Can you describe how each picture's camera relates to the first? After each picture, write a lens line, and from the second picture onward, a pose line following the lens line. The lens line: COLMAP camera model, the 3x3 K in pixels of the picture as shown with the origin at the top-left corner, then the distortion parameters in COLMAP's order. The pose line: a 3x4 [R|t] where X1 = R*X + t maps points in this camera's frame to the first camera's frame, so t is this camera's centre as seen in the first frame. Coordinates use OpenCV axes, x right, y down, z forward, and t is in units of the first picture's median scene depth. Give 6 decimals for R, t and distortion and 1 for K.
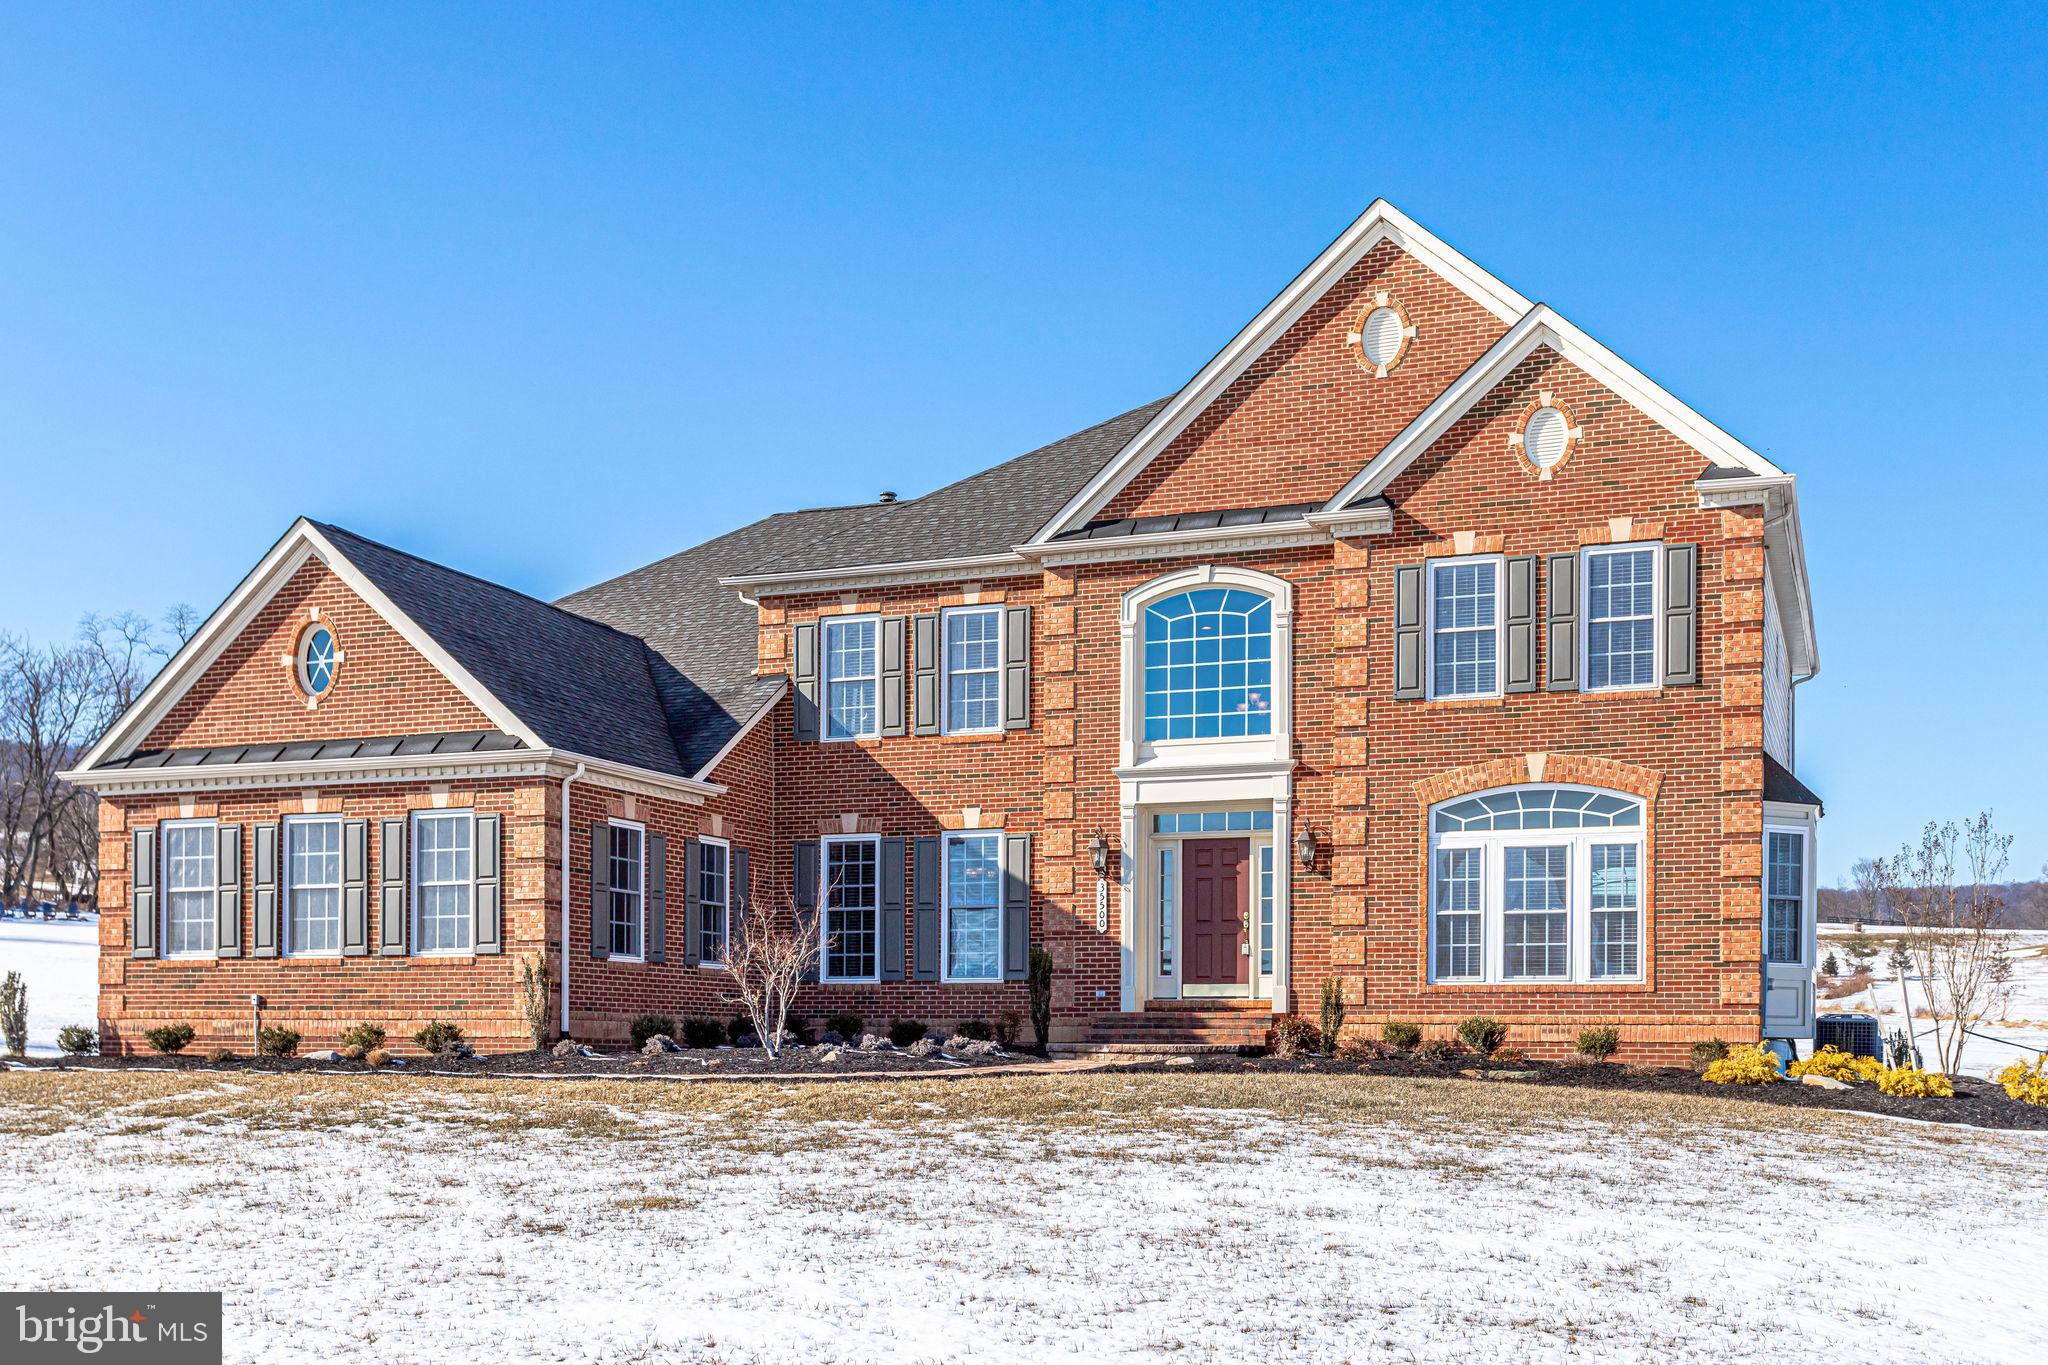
lens RADIAL K [[2212.3, 0, 991.5], [0, 2212.3, 1040.3], [0, 0, 1]] dist [0.001251, 0.009754]
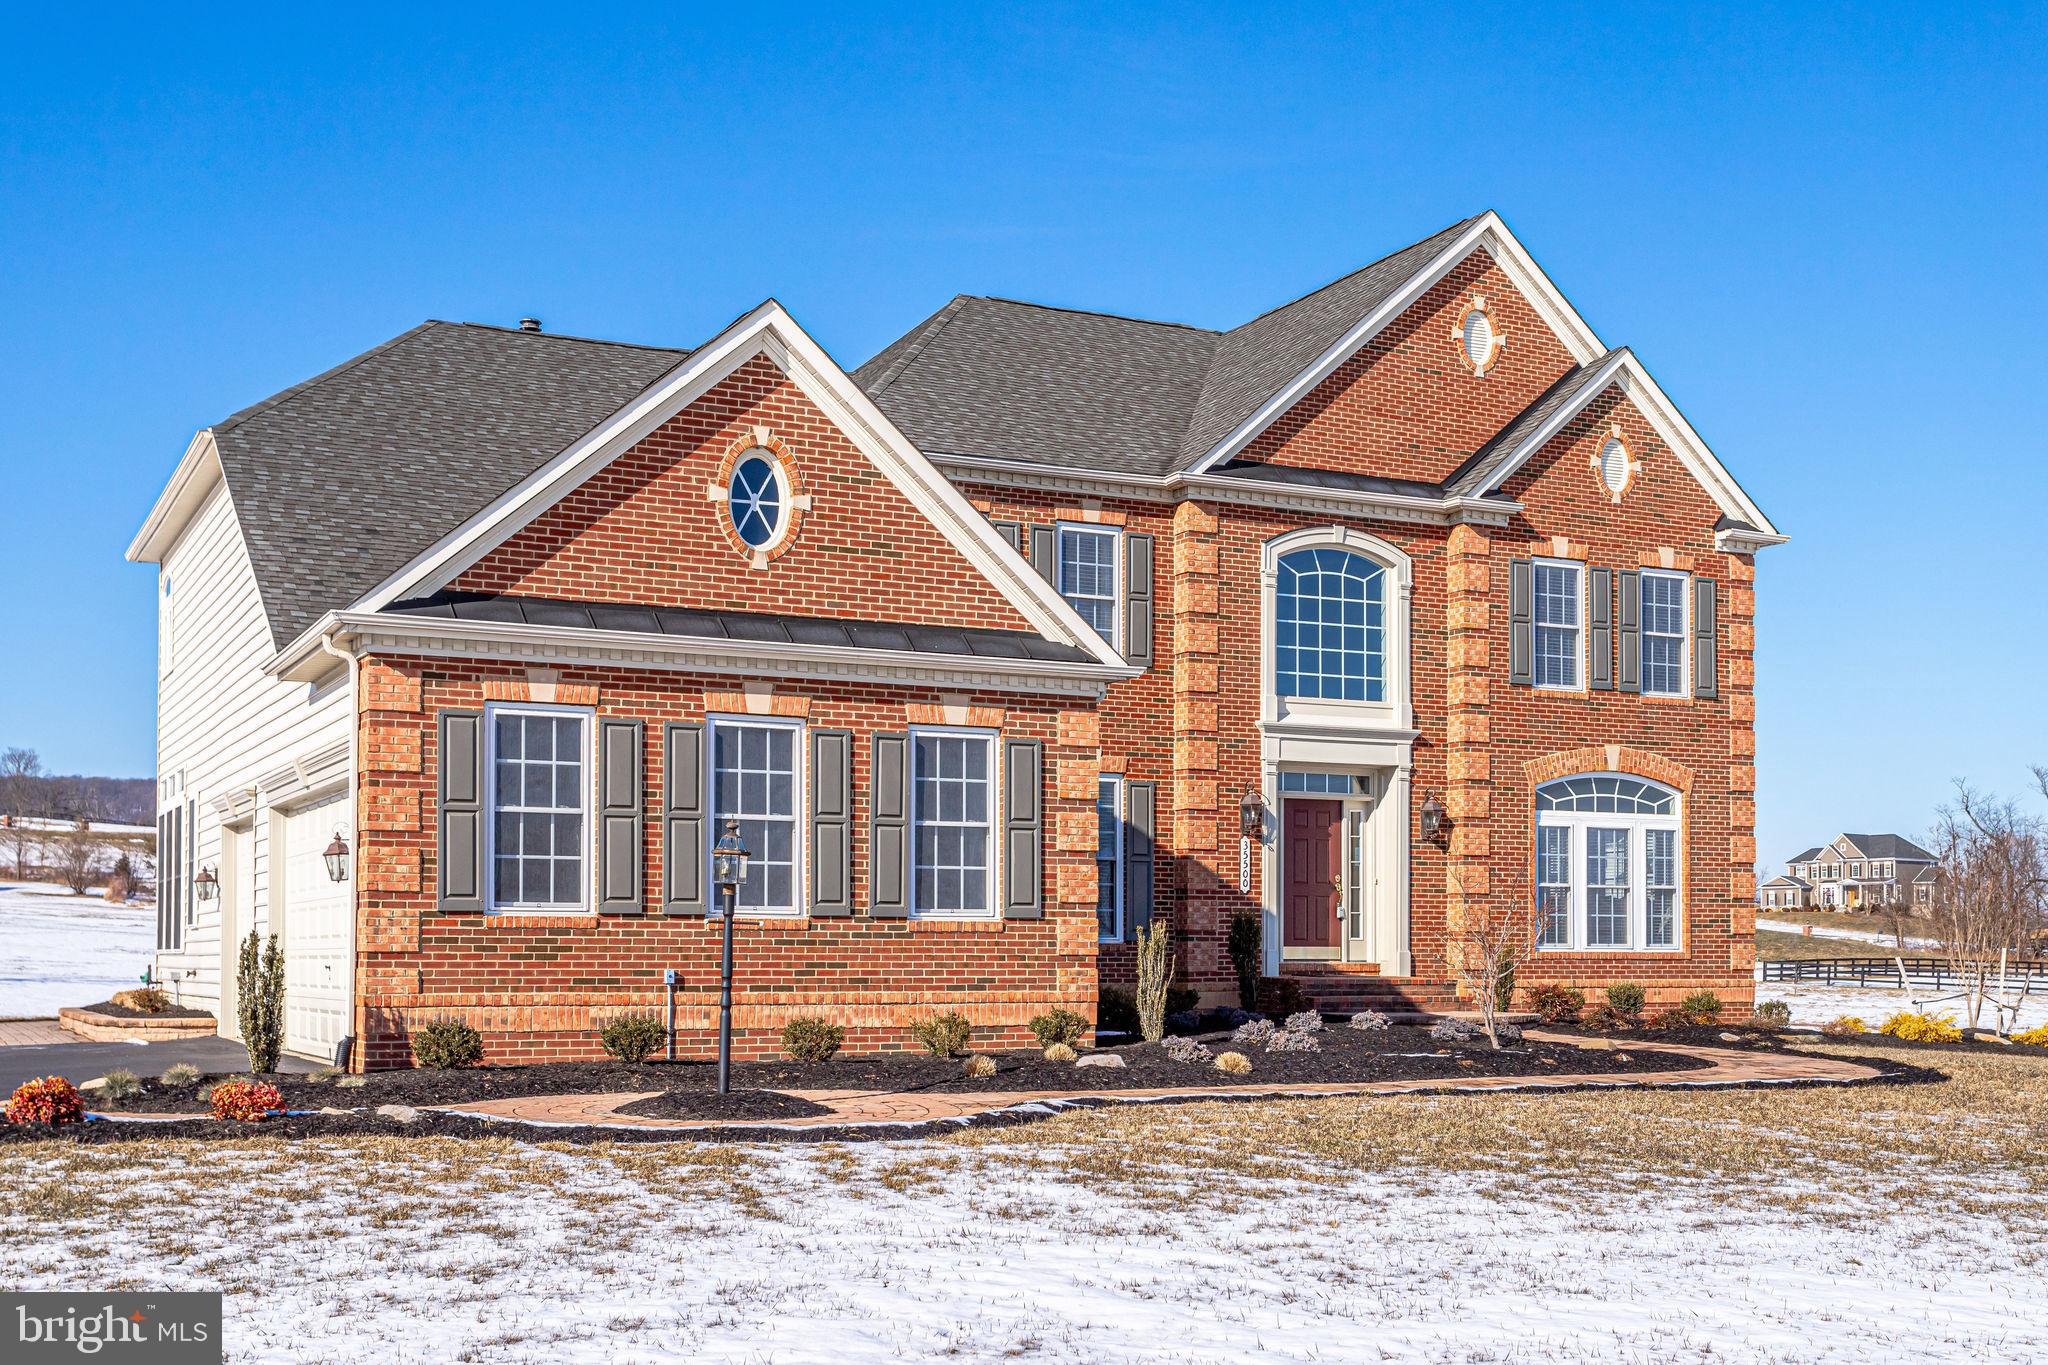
lens RADIAL K [[2295.3, 0, 1016.4], [0, 2295.3, 913.1], [0, 0, 1]] dist [0.008211, 0.006282]
pose [[0.657471, 0.009283, 0.753423, -0.798677], [-0.002111, 0.999943, -0.010478, -0.030931], [-0.753477, 0.005299, 0.657453, 0.447412]]
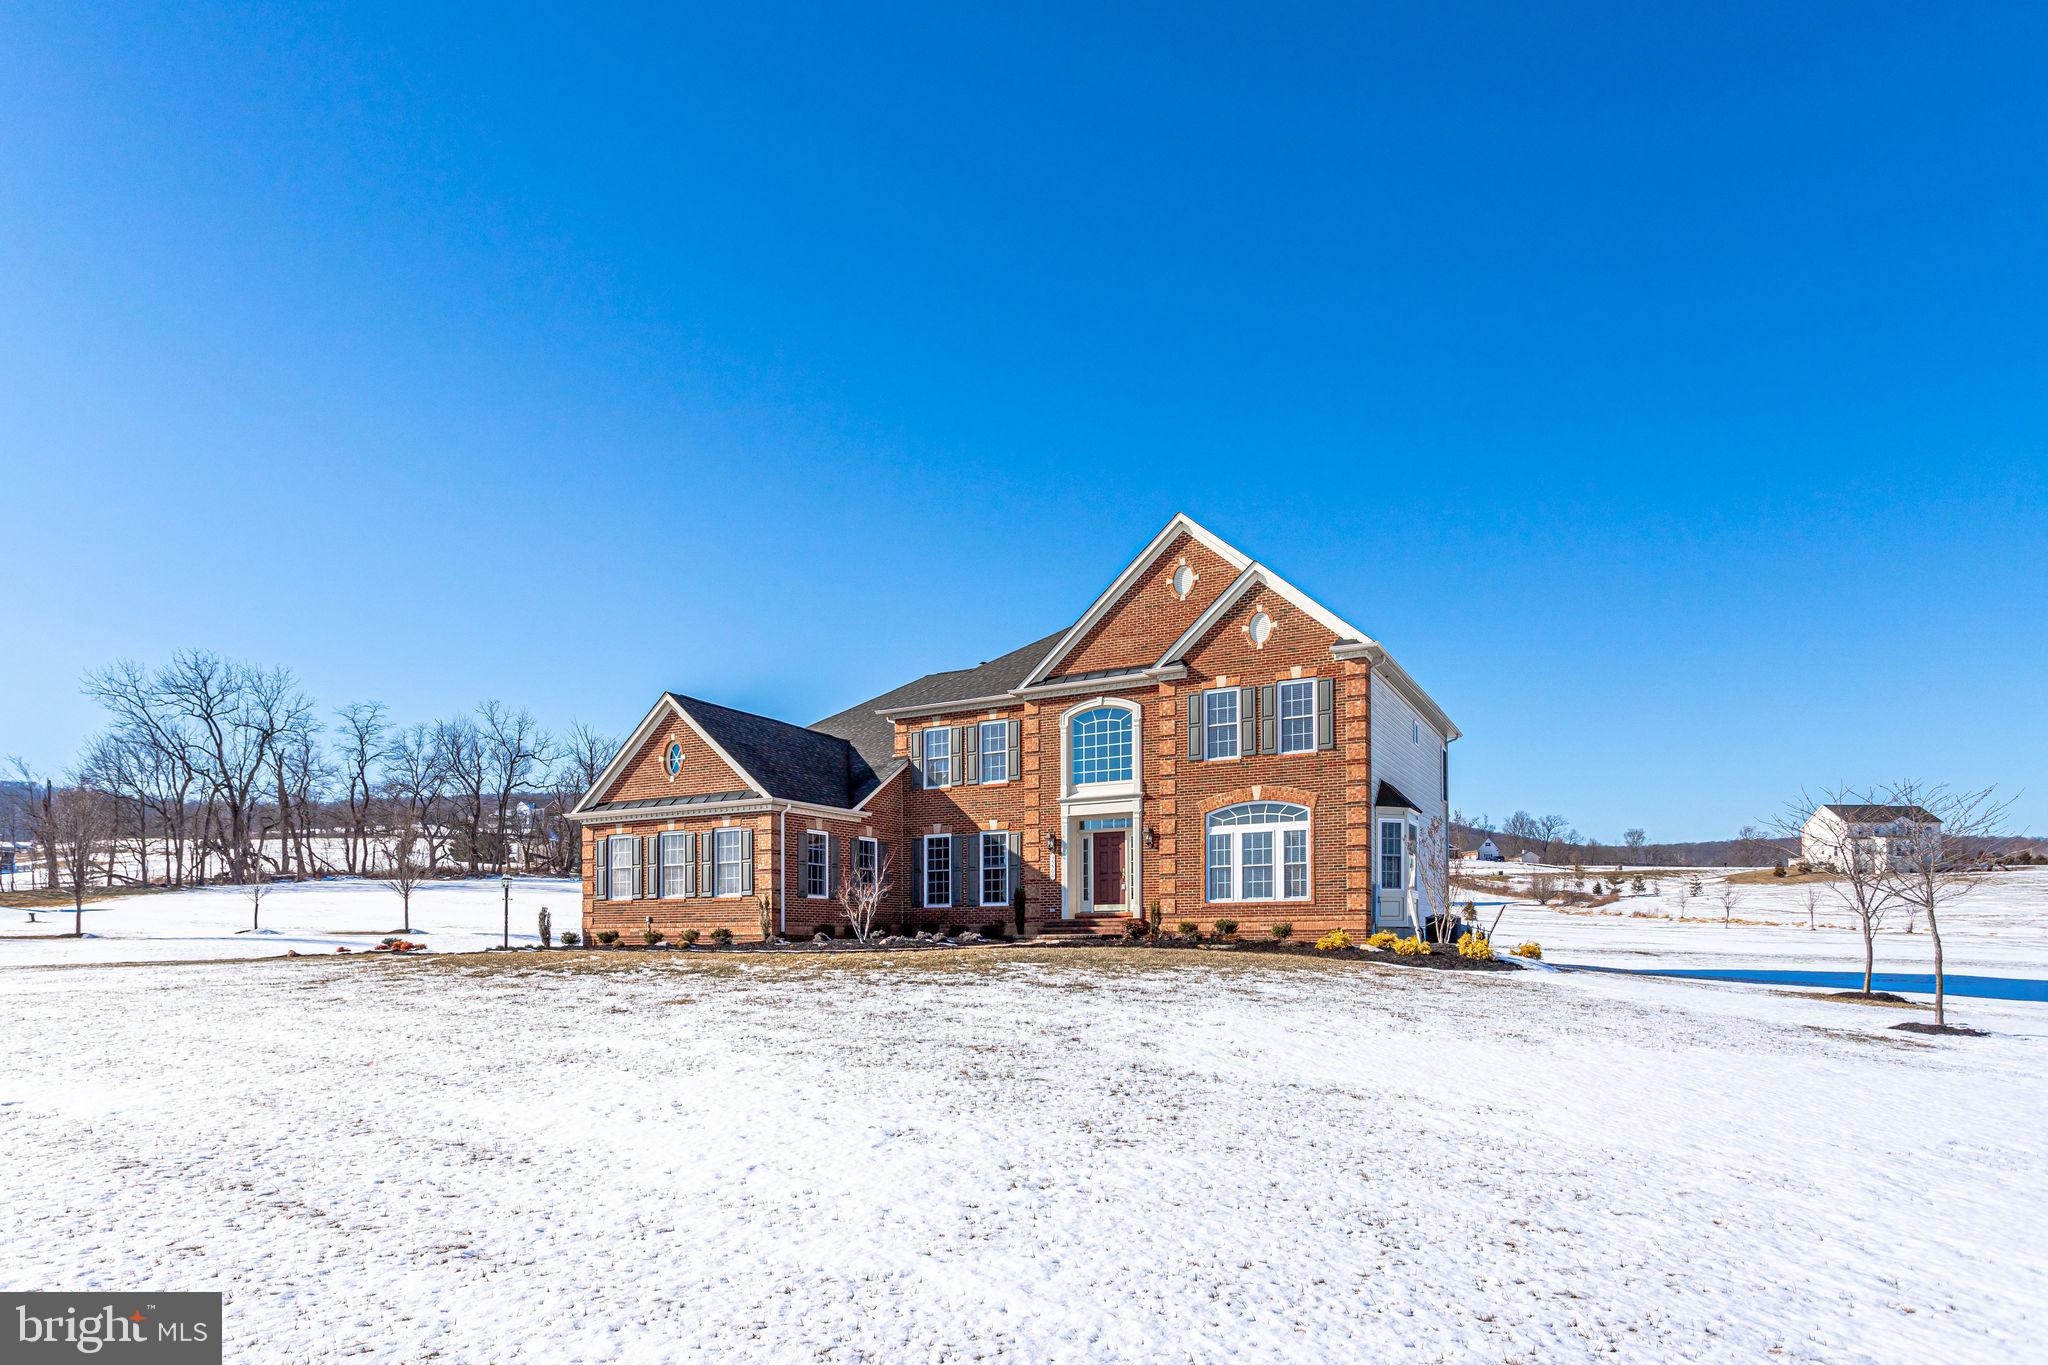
lens RADIAL K [[1170.7, 0, 994.5], [0, 1170.7, 923.8], [0, 0, 1]] dist [0.002133, 0.000633]
pose [[0.990708, -0.013169, -0.135368, 0.148677], [0.011567, 0.999854, -0.012612, 0.004493], [0.135514, 0.010929, 0.990715, -0.069171]]
